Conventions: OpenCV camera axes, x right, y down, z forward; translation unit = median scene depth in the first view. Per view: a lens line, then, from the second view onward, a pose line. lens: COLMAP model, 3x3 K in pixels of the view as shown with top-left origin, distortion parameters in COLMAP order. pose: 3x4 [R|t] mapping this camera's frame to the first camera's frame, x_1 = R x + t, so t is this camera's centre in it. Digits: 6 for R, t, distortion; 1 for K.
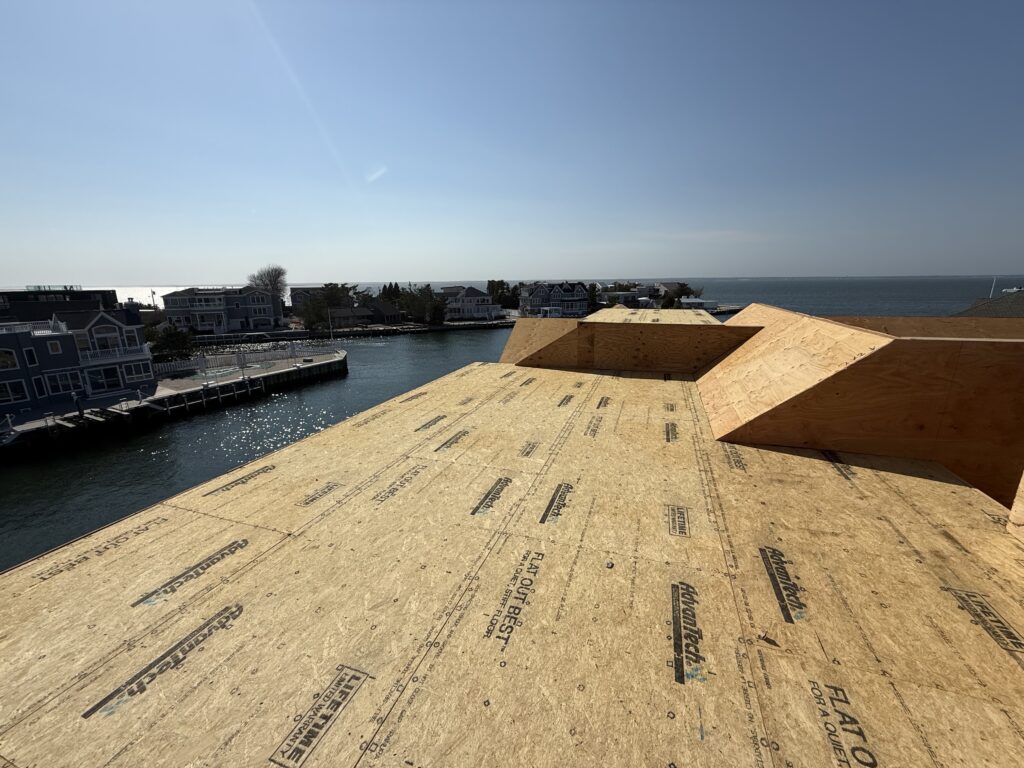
lens RADIAL K [[407.4, 0, 508.4], [0, 407.4, 385.3], [0, 0, 1]] dist [-0.001003, 0.000187]
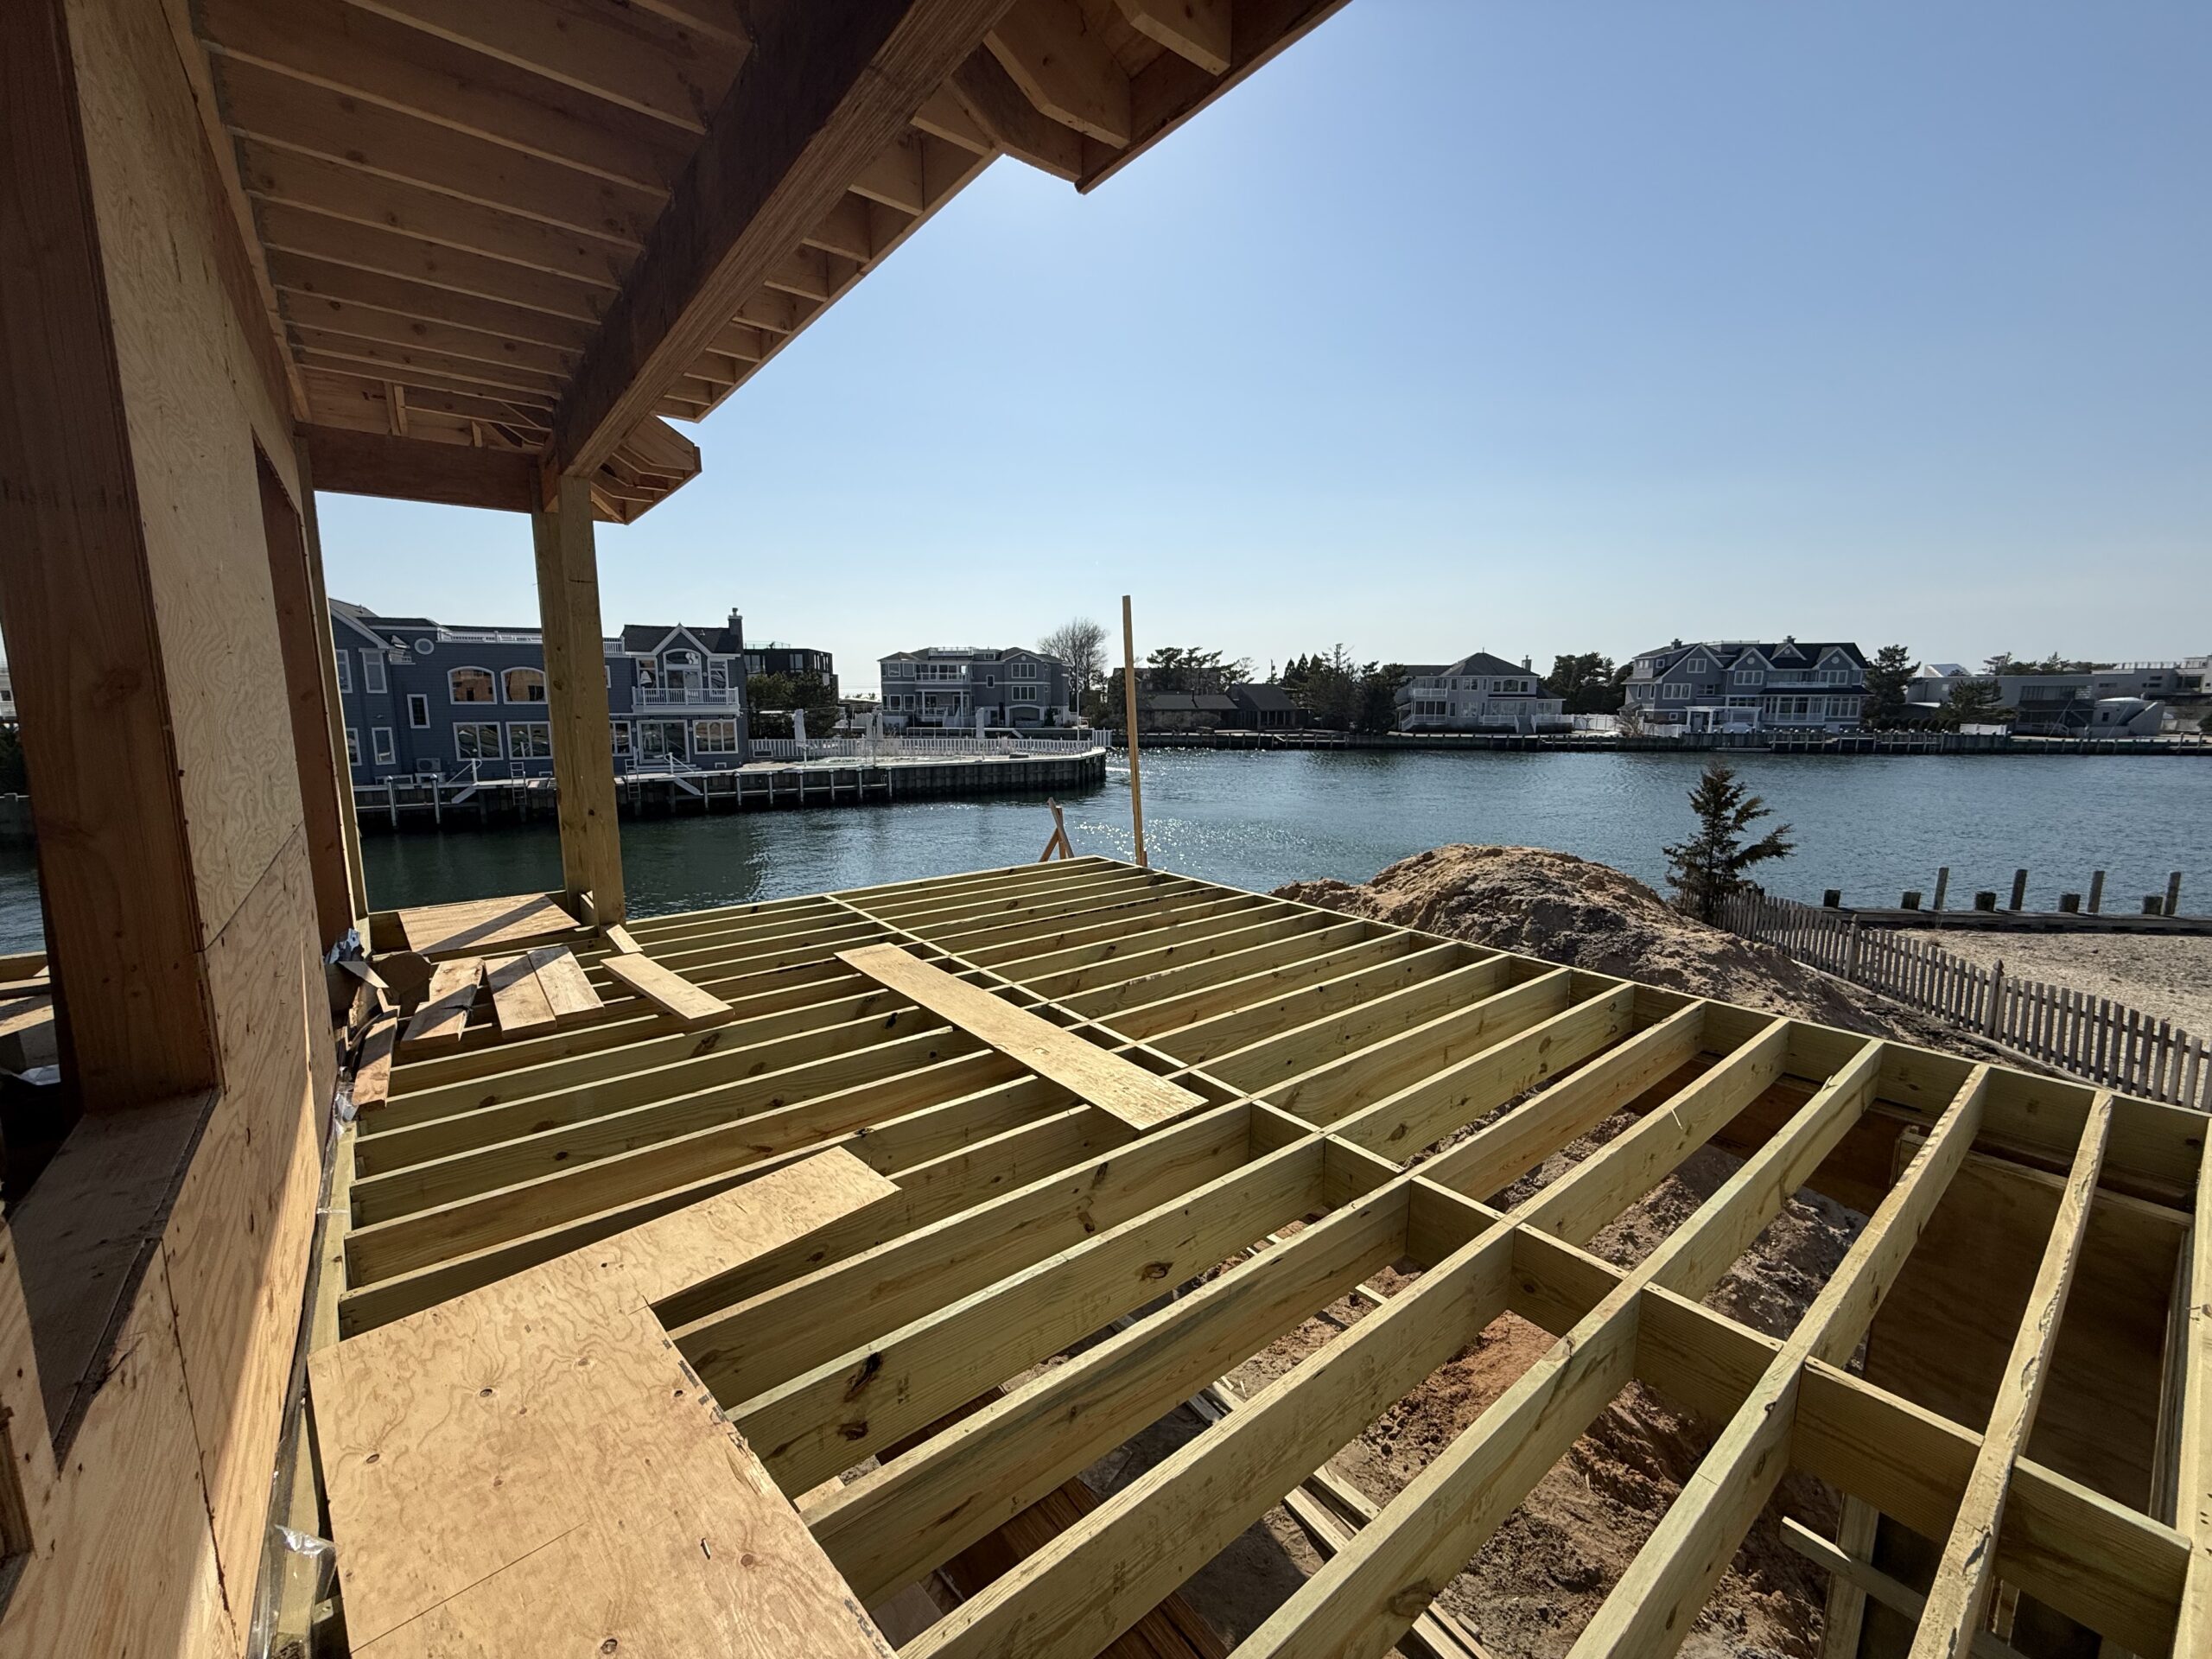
lens RADIAL K [[880.1, 0, 1098.2], [0, 880.1, 832.2], [0, 0, 1]] dist [-0.001003, 0.000187]
pose [[0.848512, 0.095204, -0.520541, 0.063377], [-0.141652, 0.988649, -0.050084, 0.033659], [0.509864, 0.116233, 0.852366, 0.114816]]
